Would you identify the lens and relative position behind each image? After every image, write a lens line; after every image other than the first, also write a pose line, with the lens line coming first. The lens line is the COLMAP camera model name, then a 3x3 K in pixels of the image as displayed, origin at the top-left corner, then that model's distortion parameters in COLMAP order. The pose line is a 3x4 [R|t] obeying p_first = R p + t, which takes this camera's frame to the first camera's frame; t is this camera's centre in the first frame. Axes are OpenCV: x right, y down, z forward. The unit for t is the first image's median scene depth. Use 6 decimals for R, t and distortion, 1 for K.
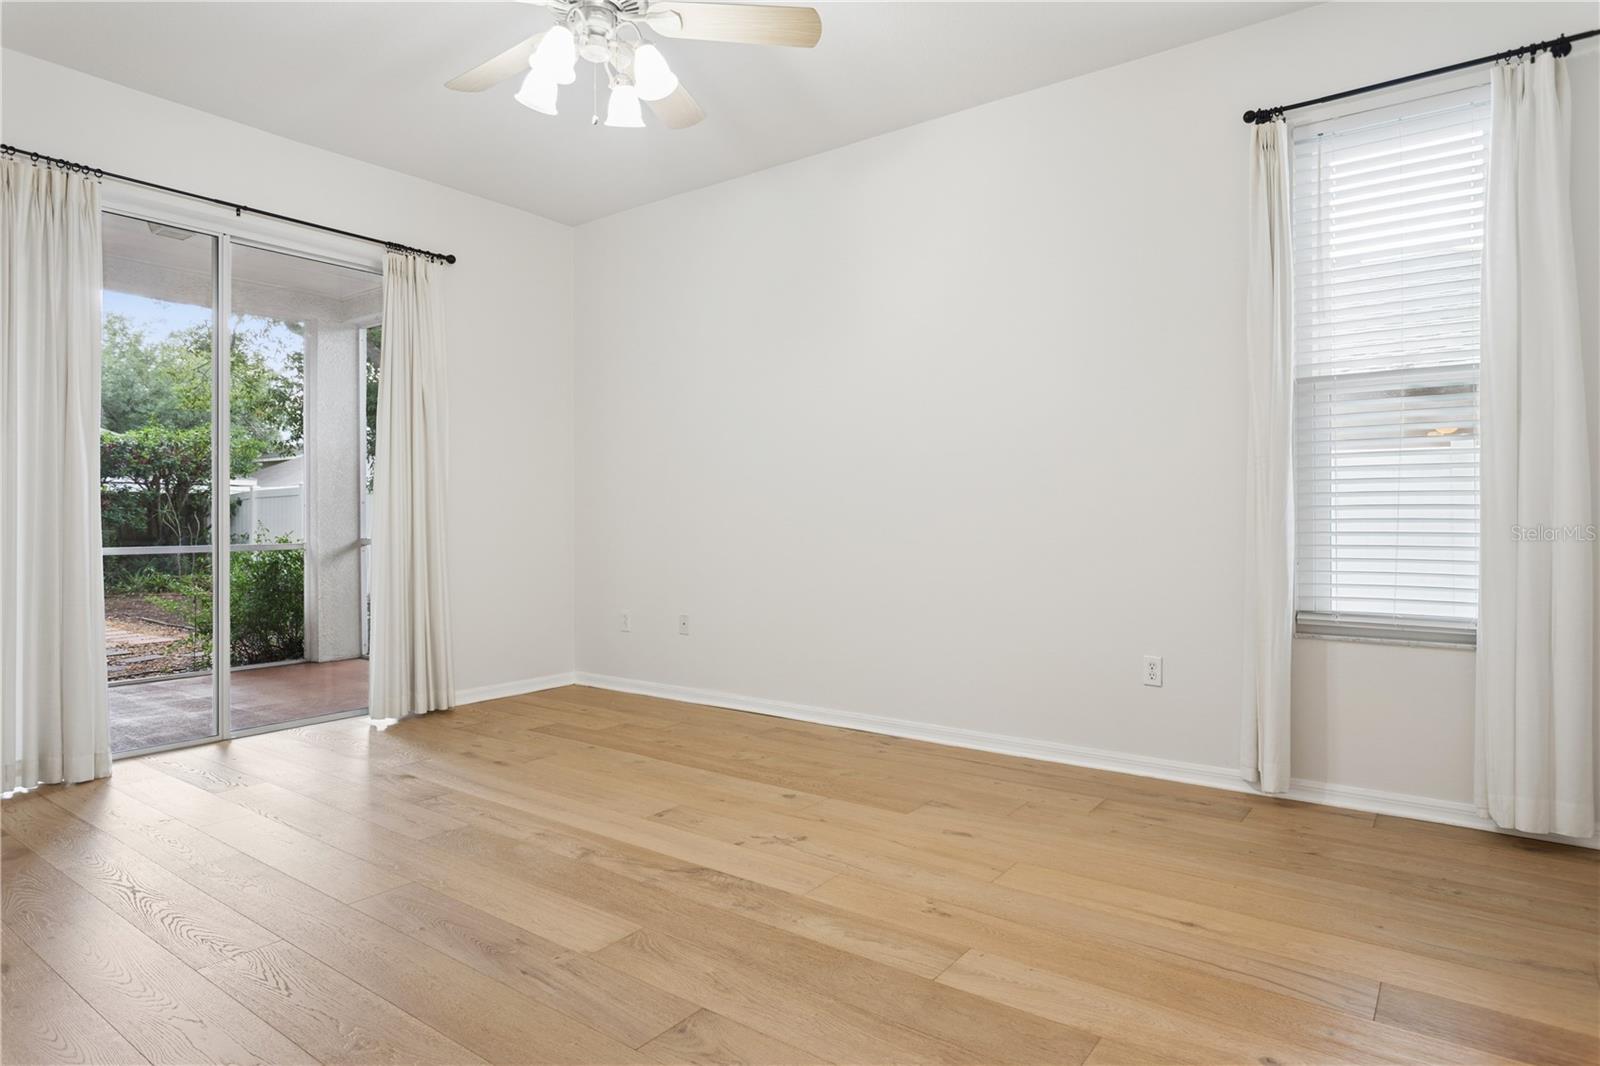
lens RADIAL K [[911.8, 0, 793.9], [0, 911.8, 525.7], [0, 0, 1]] dist [-0.005081, -0.000551]
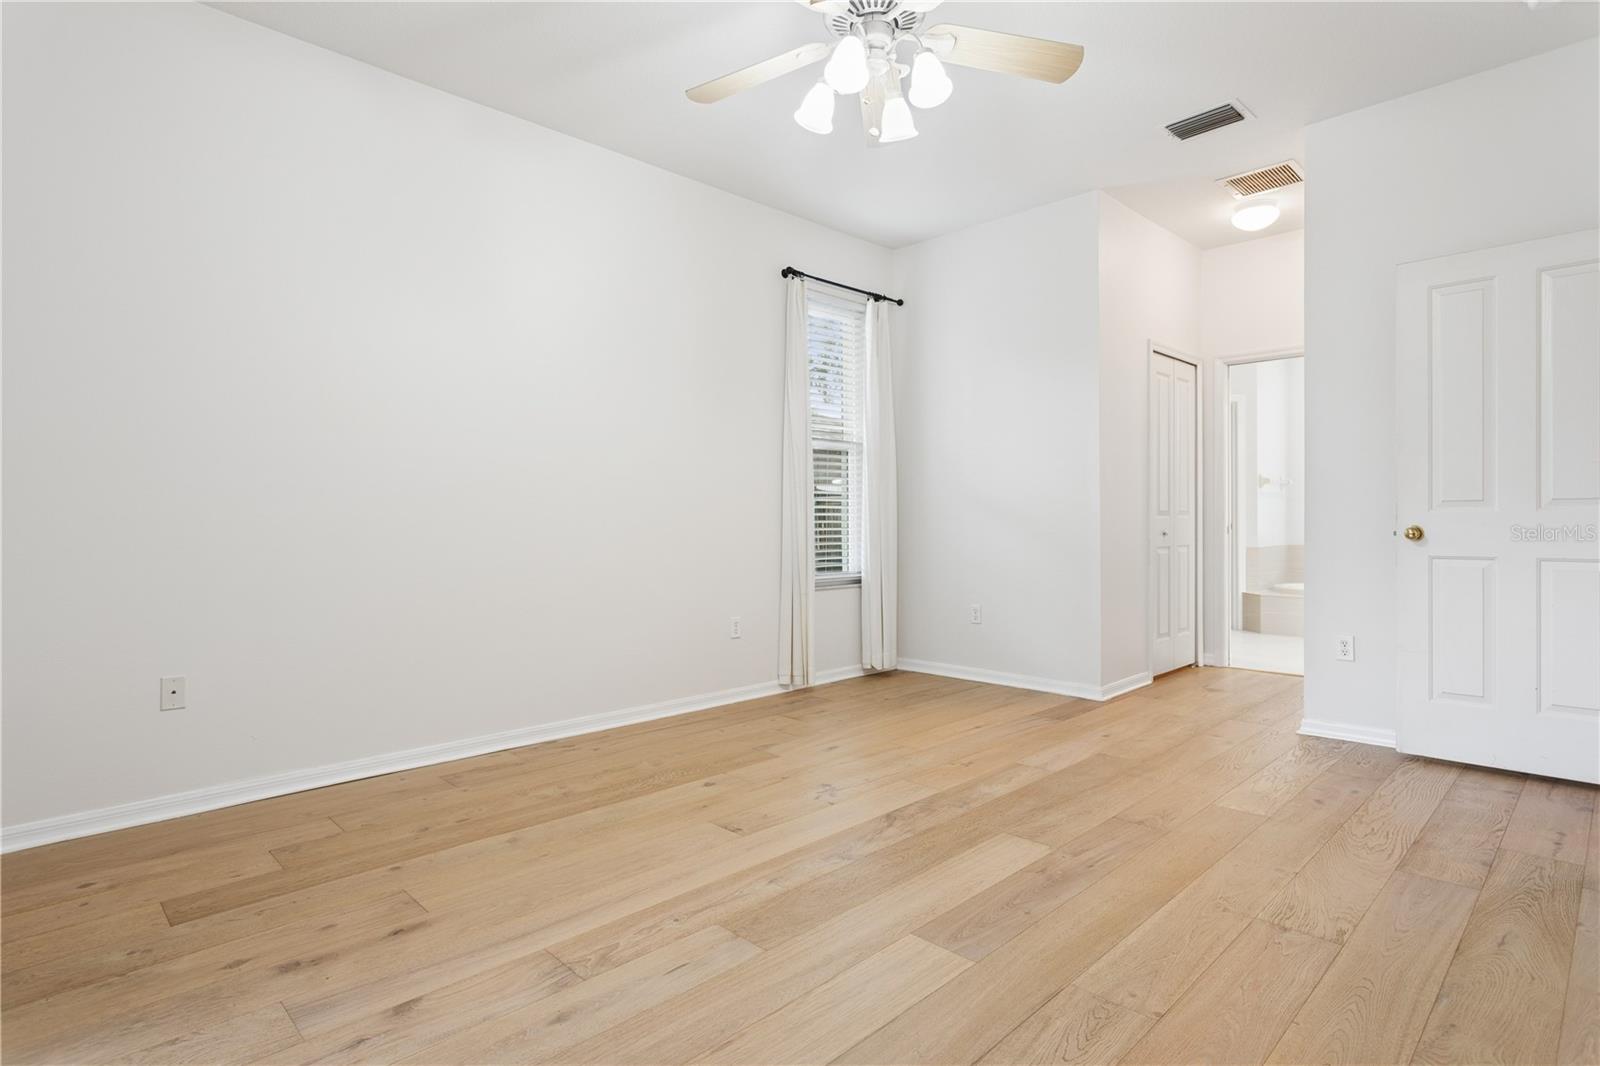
lens RADIAL K [[846.3, 0, 793.8], [0, 846.3, 528.4], [0, 0, 1]] dist [-0.002218, 0.000145]
pose [[0.130969, -0.002899, 0.991382, -1.104424], [0.010996, 0.999938, 0.001472, 0.006093], [-0.991326, 0.010708, 0.130993, 0.904780]]
